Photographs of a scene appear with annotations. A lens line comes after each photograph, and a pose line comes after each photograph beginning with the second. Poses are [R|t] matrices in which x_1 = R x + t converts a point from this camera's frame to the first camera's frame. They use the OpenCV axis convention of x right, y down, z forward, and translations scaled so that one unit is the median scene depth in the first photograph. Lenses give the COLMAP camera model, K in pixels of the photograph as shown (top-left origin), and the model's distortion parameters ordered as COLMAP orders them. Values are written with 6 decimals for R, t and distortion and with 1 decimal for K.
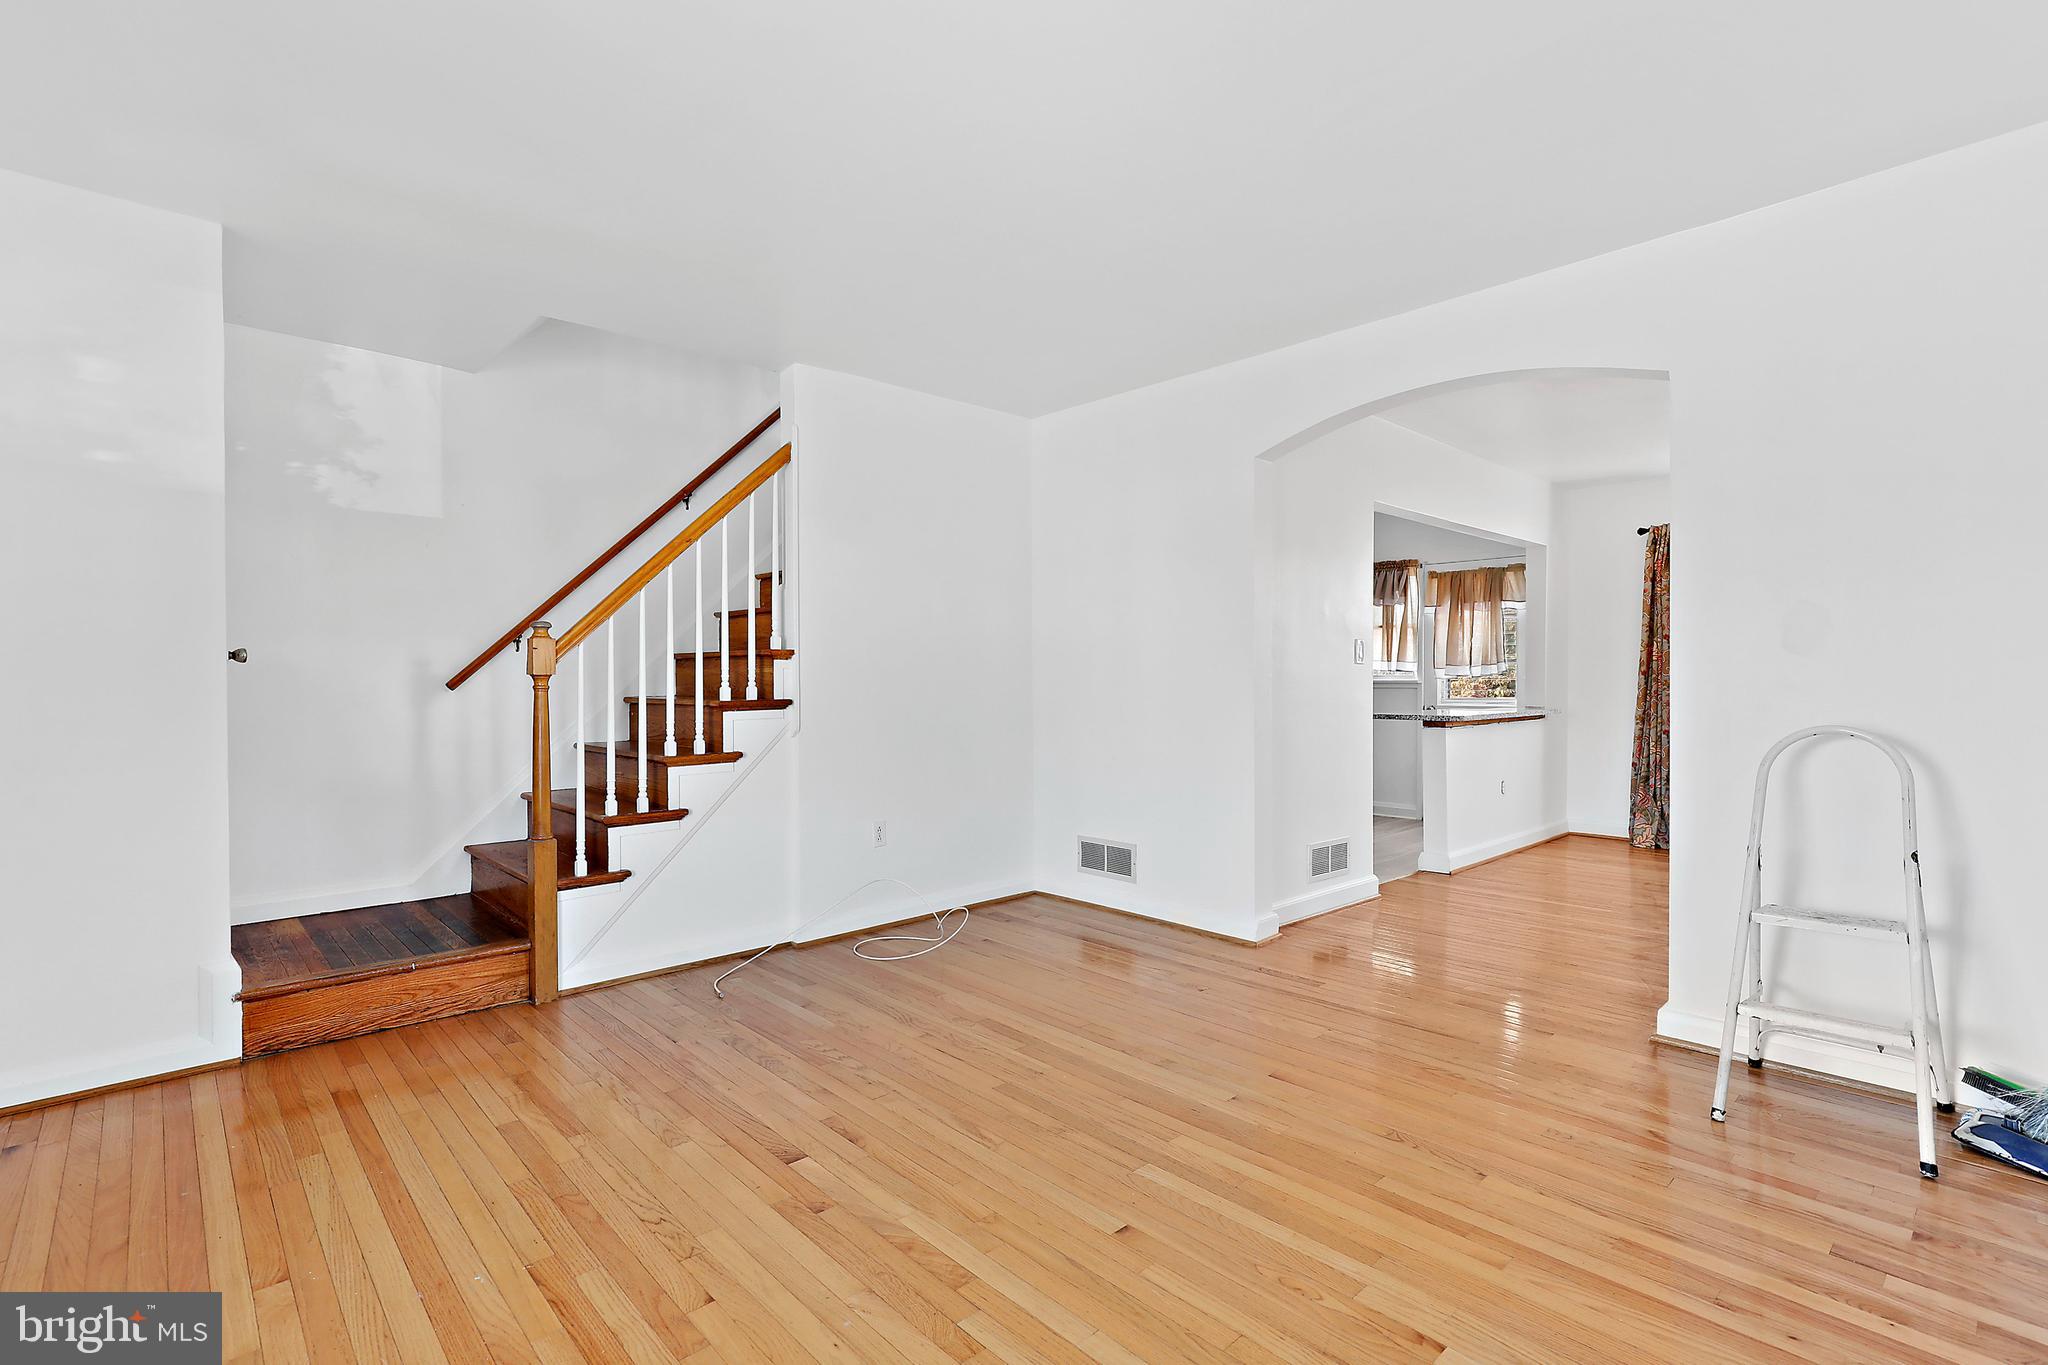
lens RADIAL K [[963.8, 0, 1024.0], [0, 963.8, 682.5], [0, 0, 1]] dist [-0.001949, -0.000257]
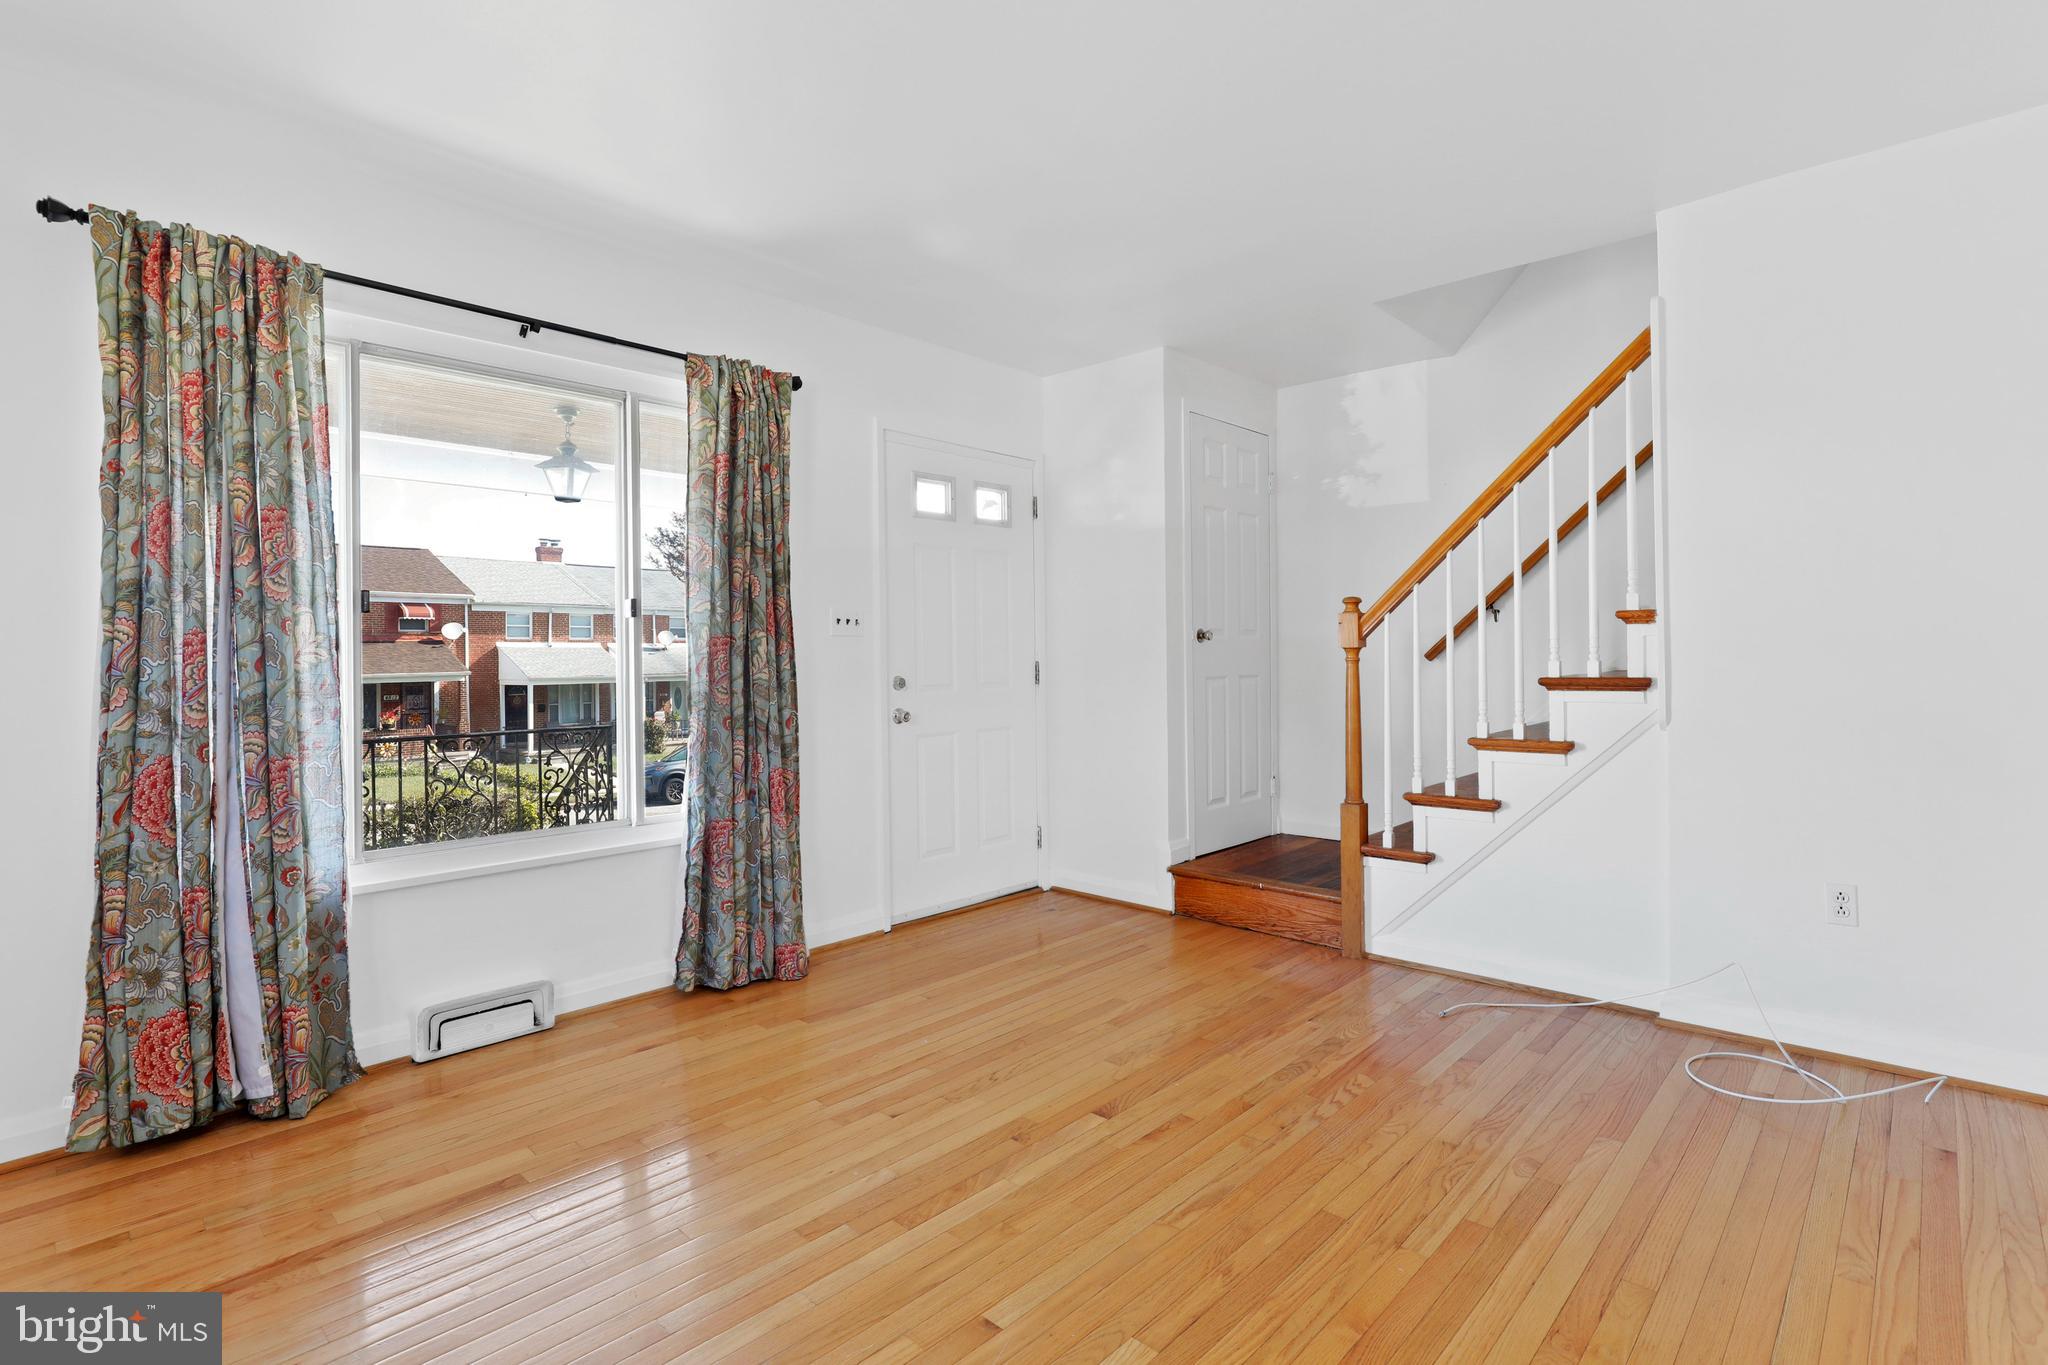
lens RADIAL K [[978.7, 0, 1020.6], [0, 978.7, 654.4], [0, 0, 1]] dist [-0.015758, 0.000552]
pose [[0.058344, 0.003421, -0.998291, 0.575327], [0.004103, 0.999985, 0.003667, -0.006287], [0.998288, -0.004310, 0.058329, 0.603645]]
